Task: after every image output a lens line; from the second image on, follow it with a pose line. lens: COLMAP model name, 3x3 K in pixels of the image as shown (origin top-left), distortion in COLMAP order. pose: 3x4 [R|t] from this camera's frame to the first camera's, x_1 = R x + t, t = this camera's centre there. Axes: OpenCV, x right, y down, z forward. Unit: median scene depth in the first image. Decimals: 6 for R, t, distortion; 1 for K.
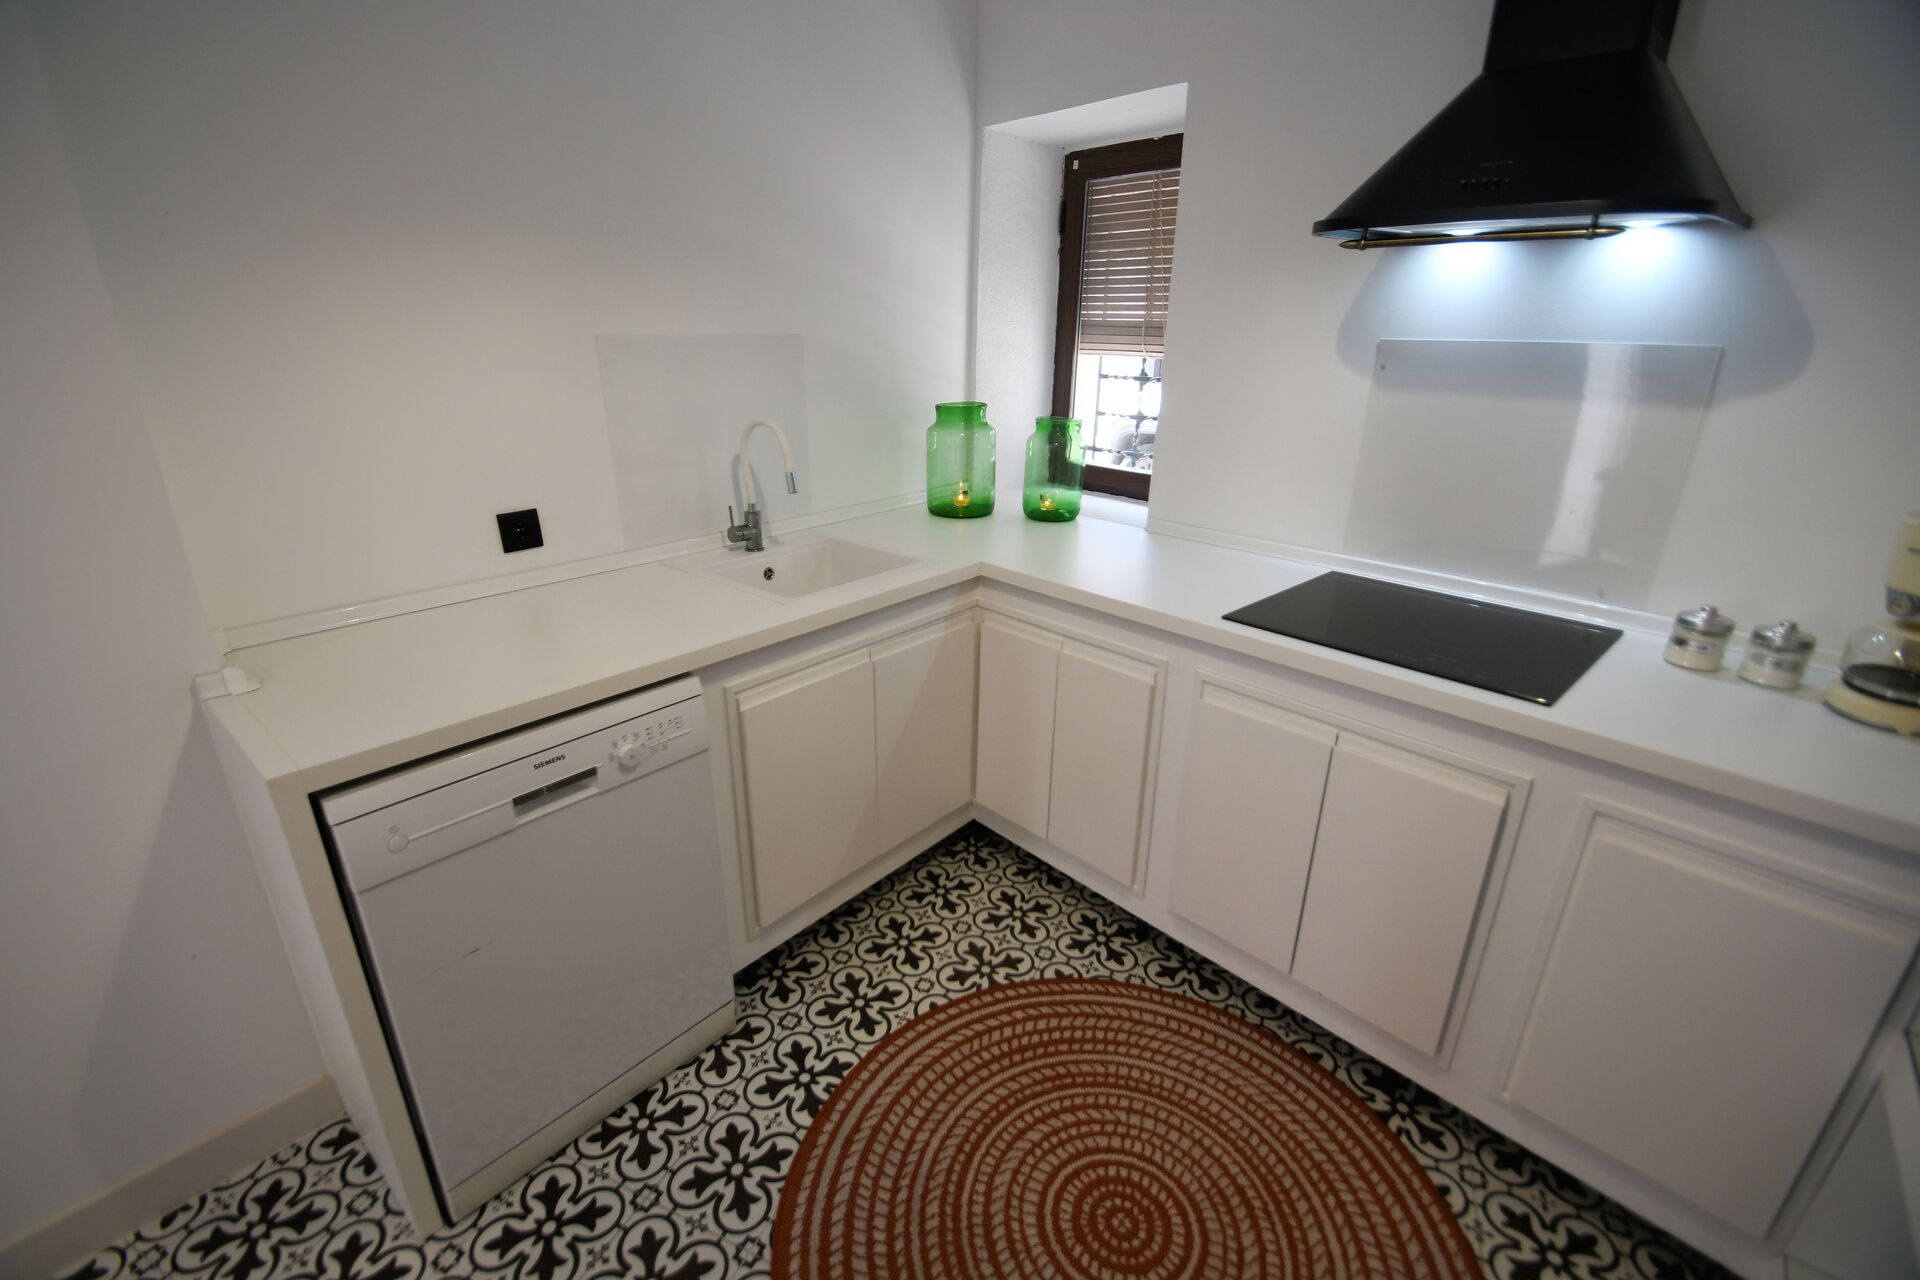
lens RADIAL K [[840.8, 0, 954.5], [0, 840.8, 644.0], [0, 0, 1]] dist [0.020380, -0.018961]
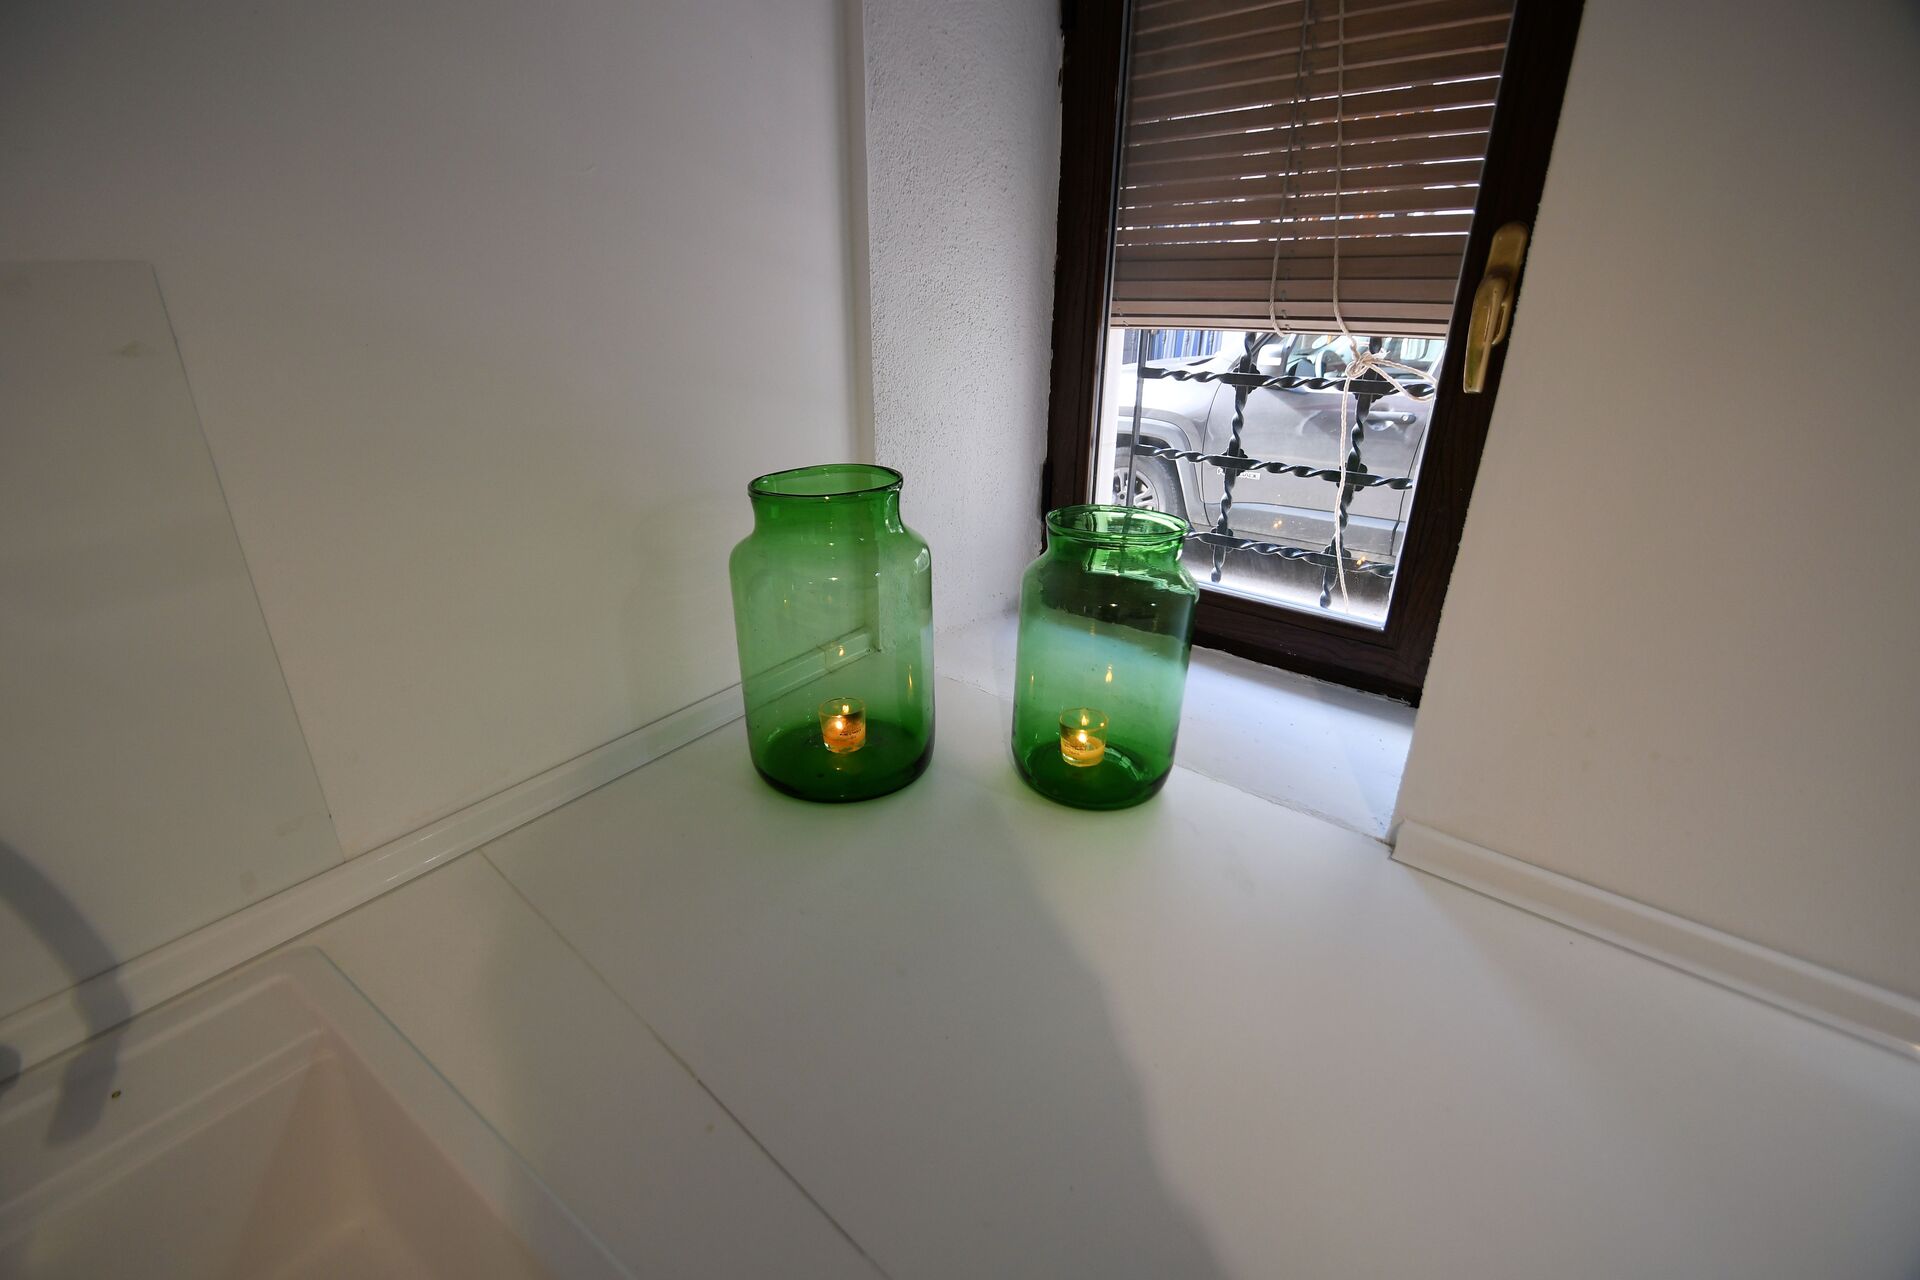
lens RADIAL K [[840.8, 0, 954.5], [0, 840.8, 644.0], [0, 0, 1]] dist [0.020380, -0.018961]
pose [[0.994056, -0.040039, 0.101236, 0.020399], [0.037002, 0.998812, 0.031705, -0.222852], [-0.102385, -0.027770, 0.994357, 0.647772]]
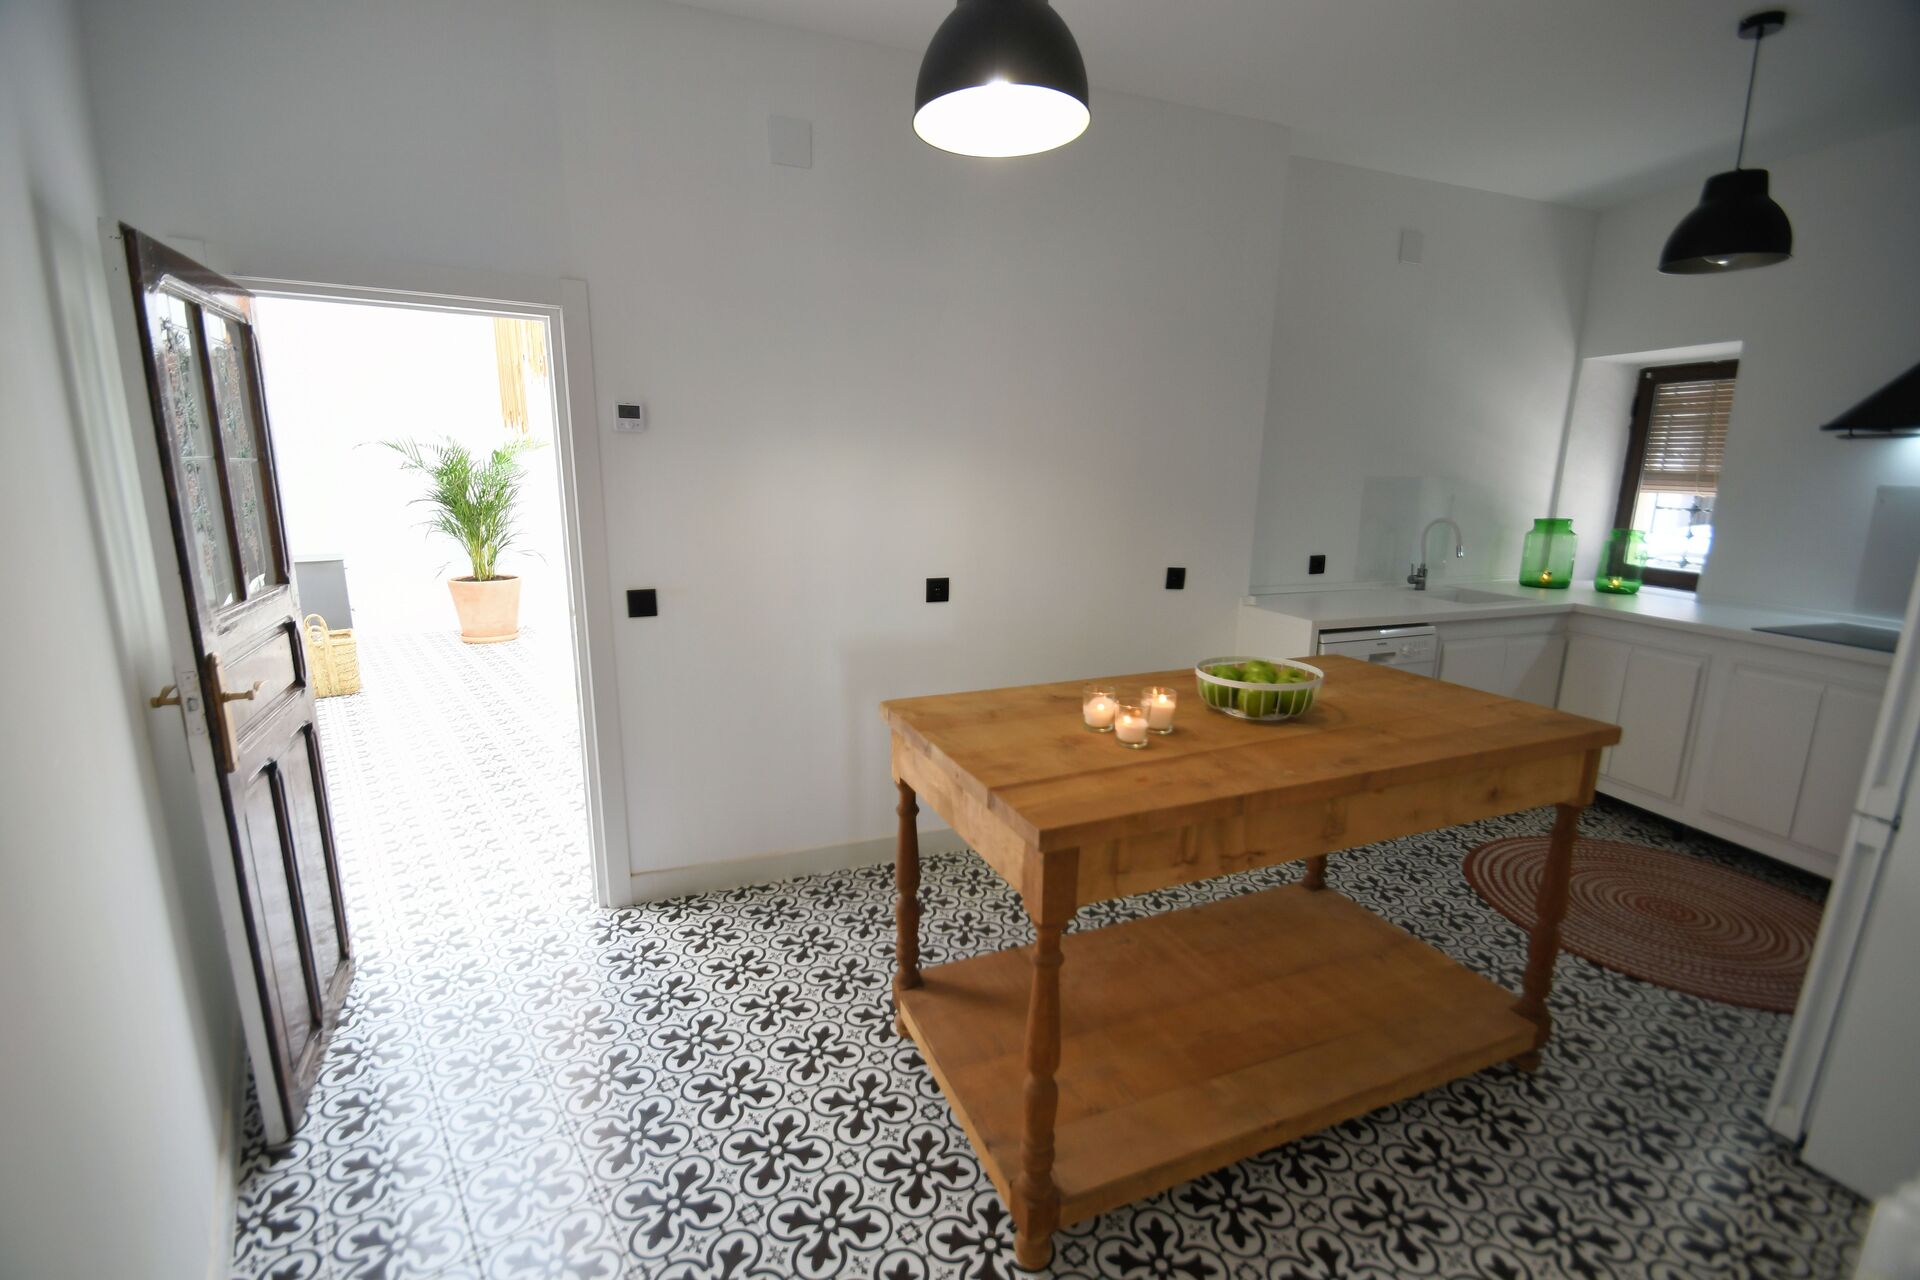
lens RADIAL K [[863.6, 0, 960.0], [0, 863.6, 640.0], [0, 0, 1]] dist [0.004979, 0.000345]
pose [[0.887782, 0.090540, -0.451272, -0.220449], [-0.166011, 0.977453, -0.130483, 0.331598], [0.429283, 0.190757, 0.882795, -0.869116]]
